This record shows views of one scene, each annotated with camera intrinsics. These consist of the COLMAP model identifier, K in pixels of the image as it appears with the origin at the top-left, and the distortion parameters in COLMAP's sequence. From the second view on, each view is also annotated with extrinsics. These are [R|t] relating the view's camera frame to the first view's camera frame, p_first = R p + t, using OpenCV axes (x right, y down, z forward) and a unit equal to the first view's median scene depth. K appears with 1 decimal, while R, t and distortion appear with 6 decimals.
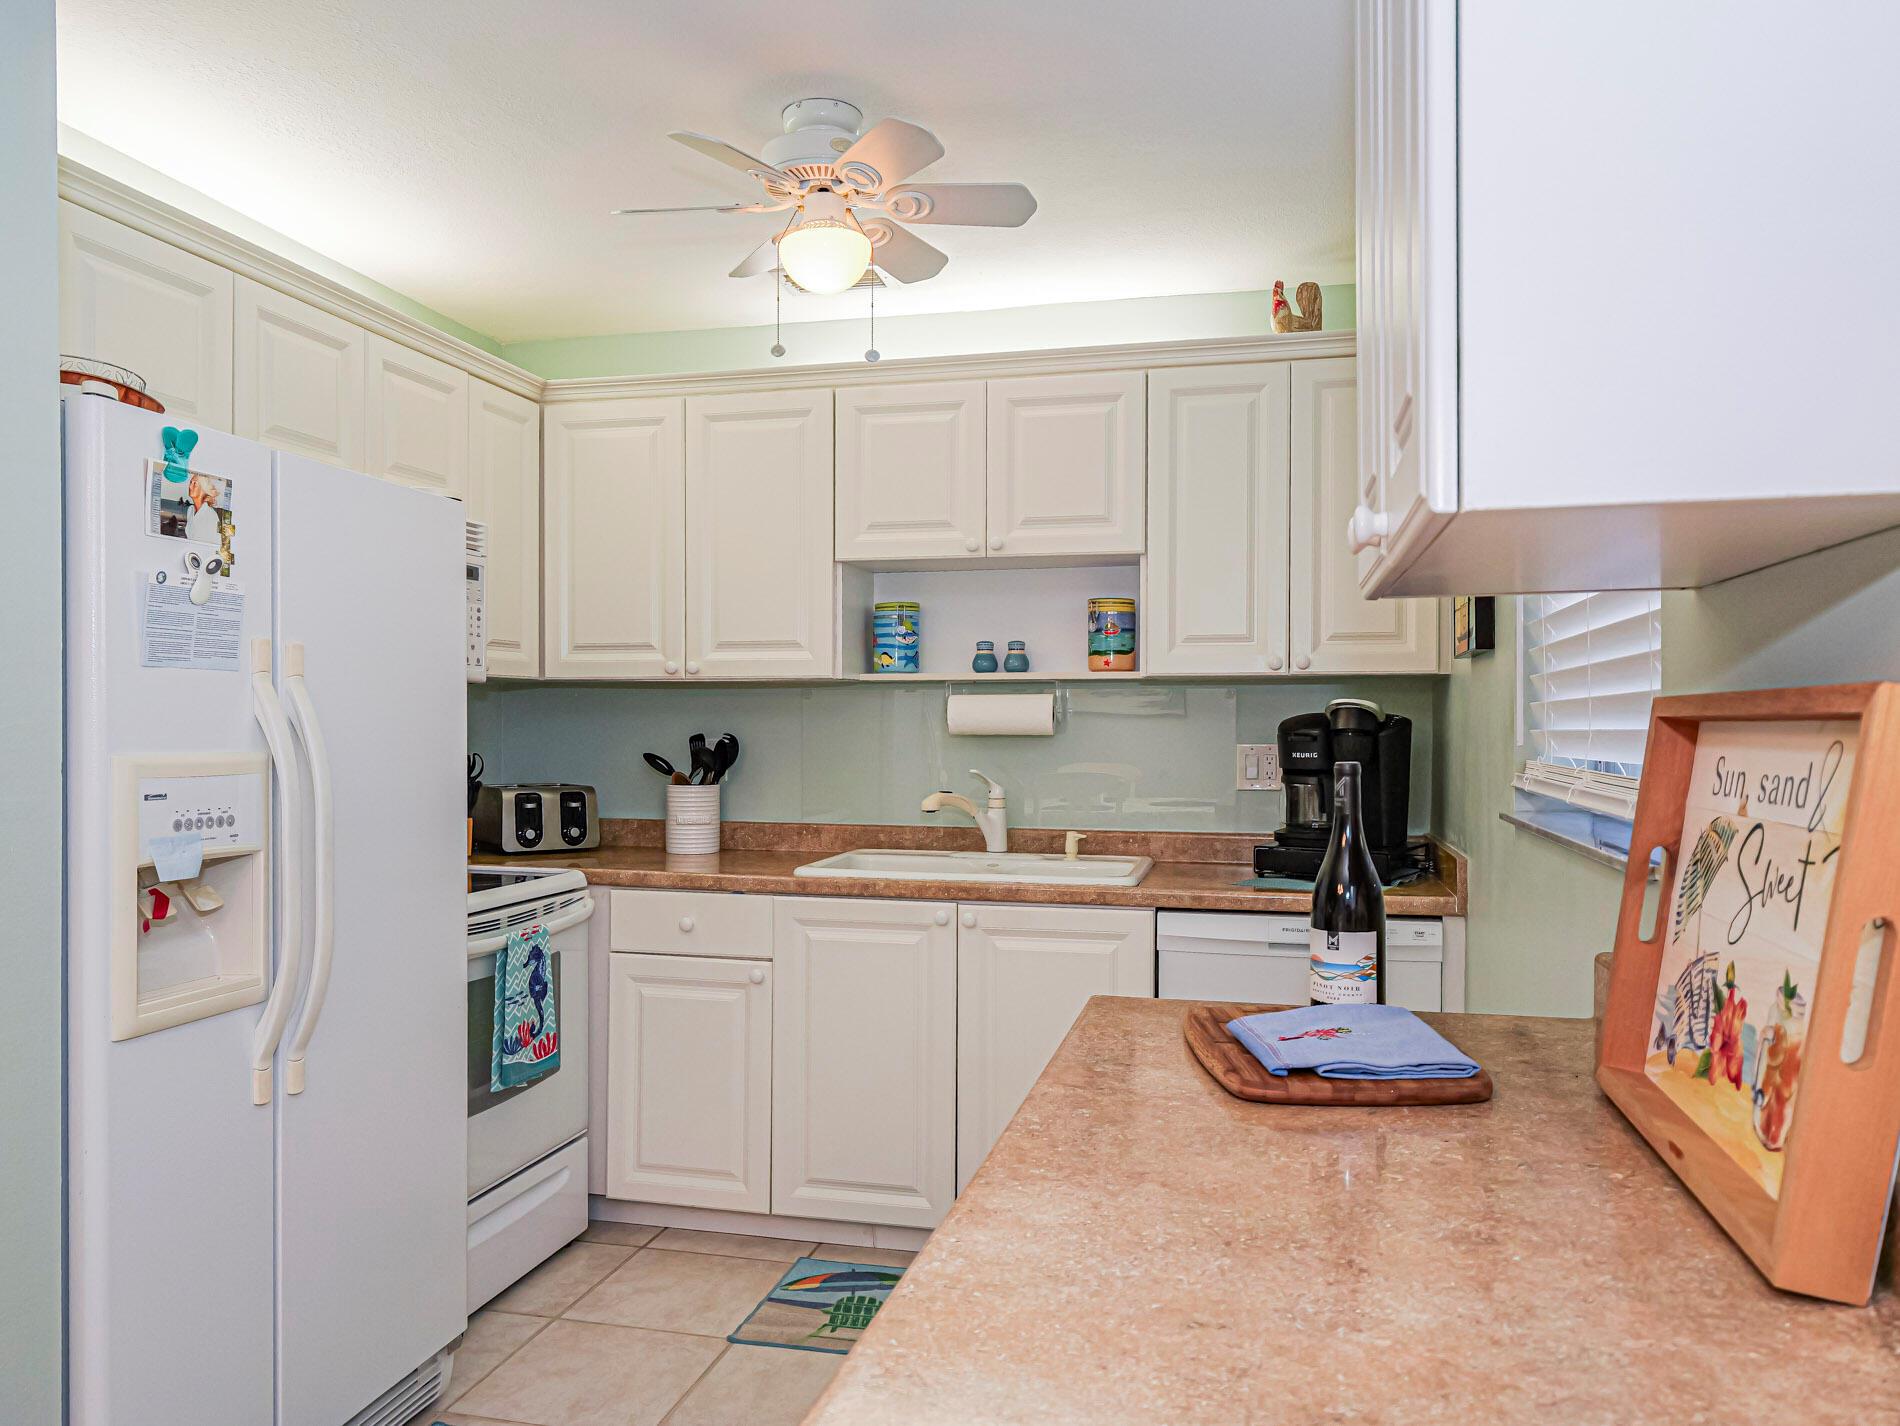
lens RADIAL K [[1258.6, 0, 961.2], [0, 1258.6, 718.9], [0, 0, 1]] dist [-0.005994, -0.000648]
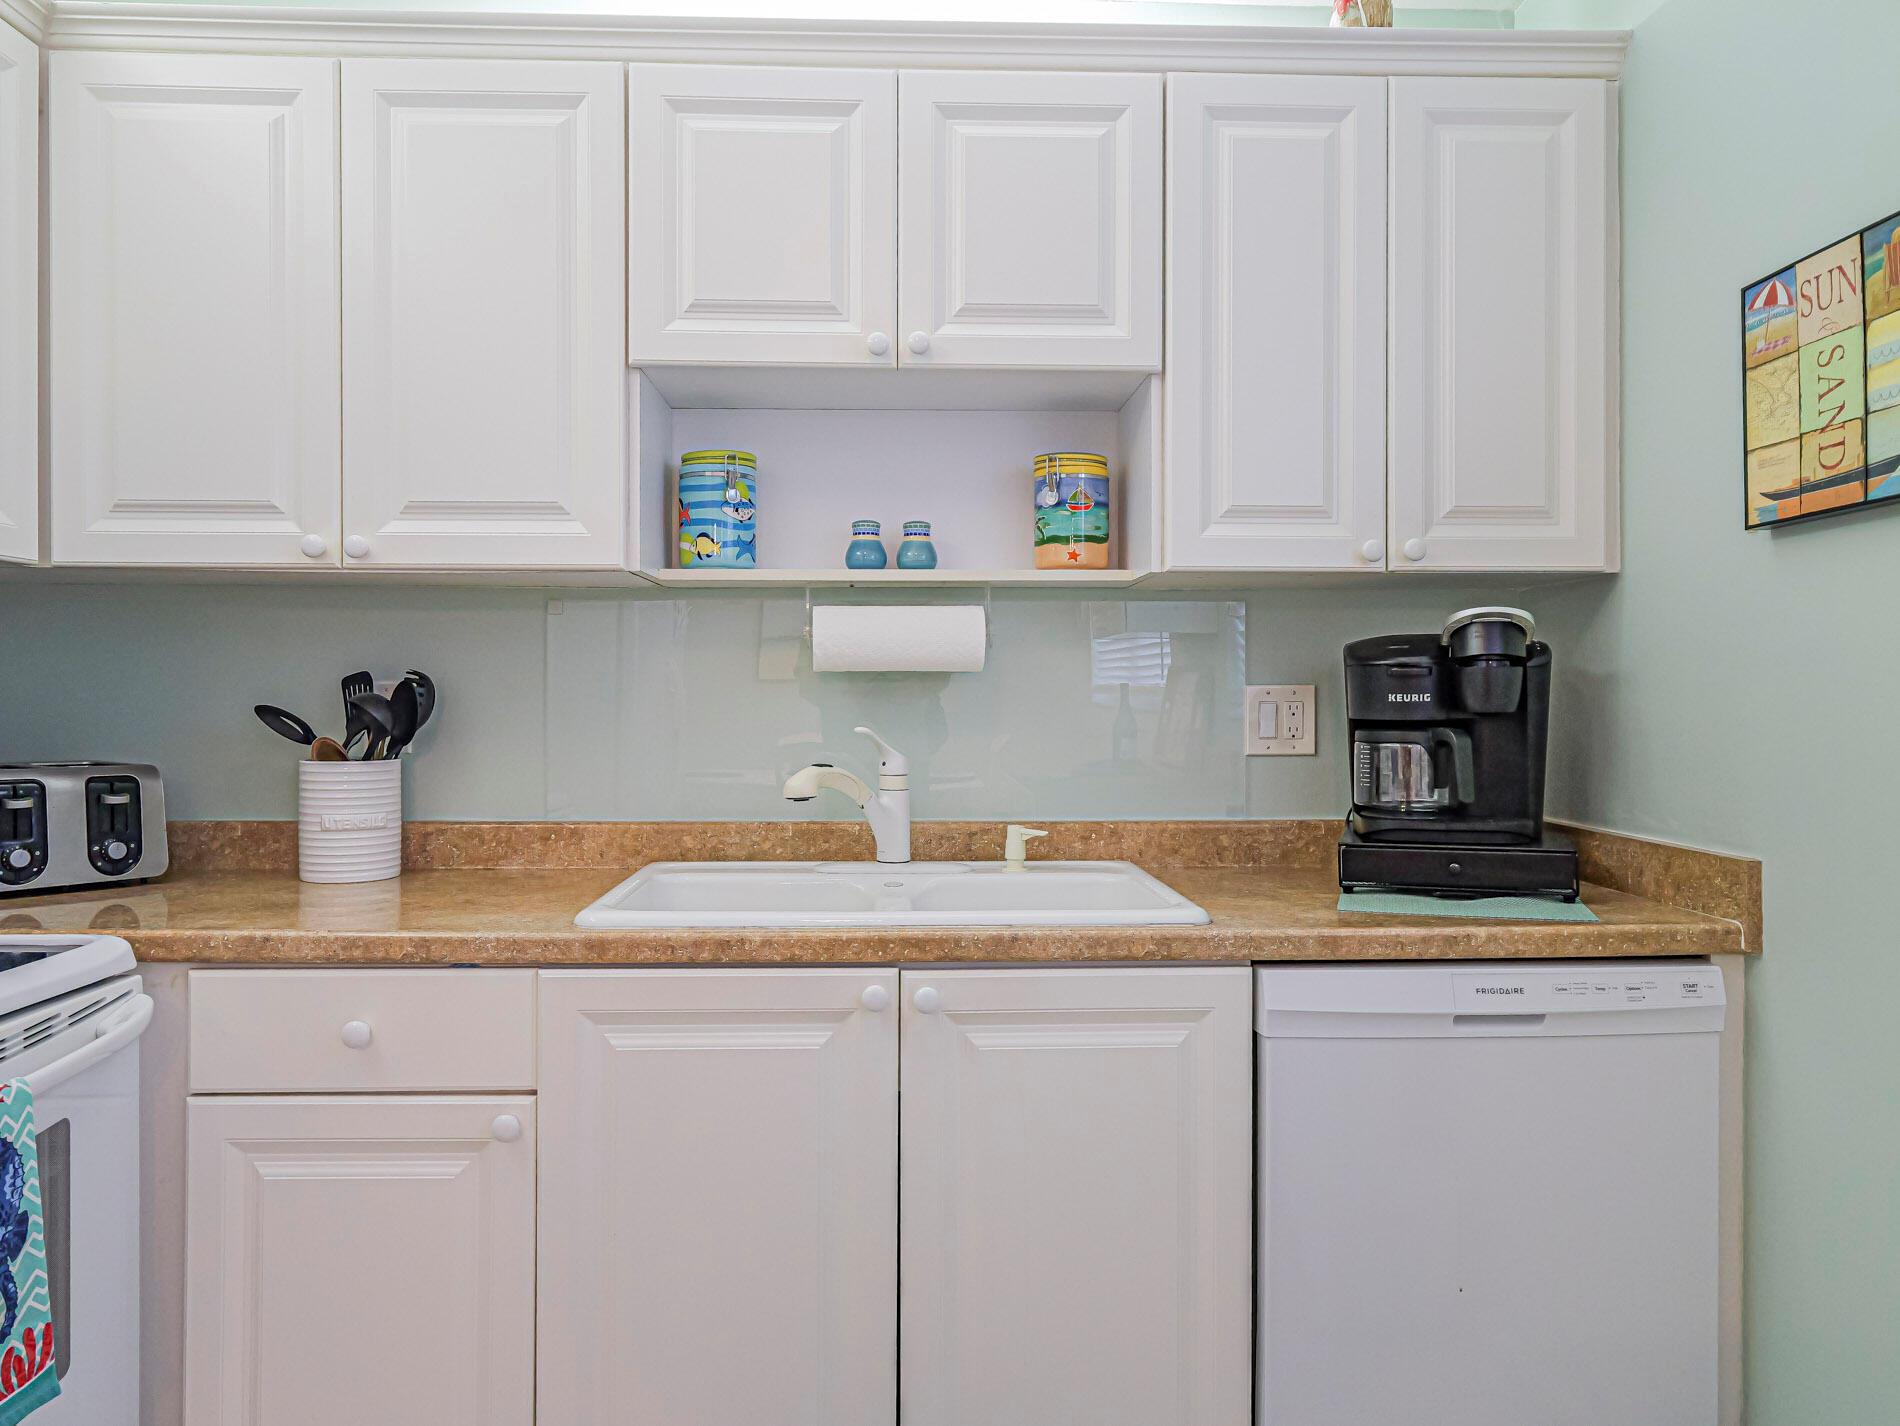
lens RADIAL K [[1258.6, 0, 938.5], [0, 1258.6, 692.8], [0, 0, 1]] dist [-0.005994, -0.000648]
pose [[0.965590, -0.001313, 0.260067, -0.120009], [0.001031, 0.999999, 0.001220, 0.024703], [-0.260068, -0.000910, 0.965590, 0.438237]]
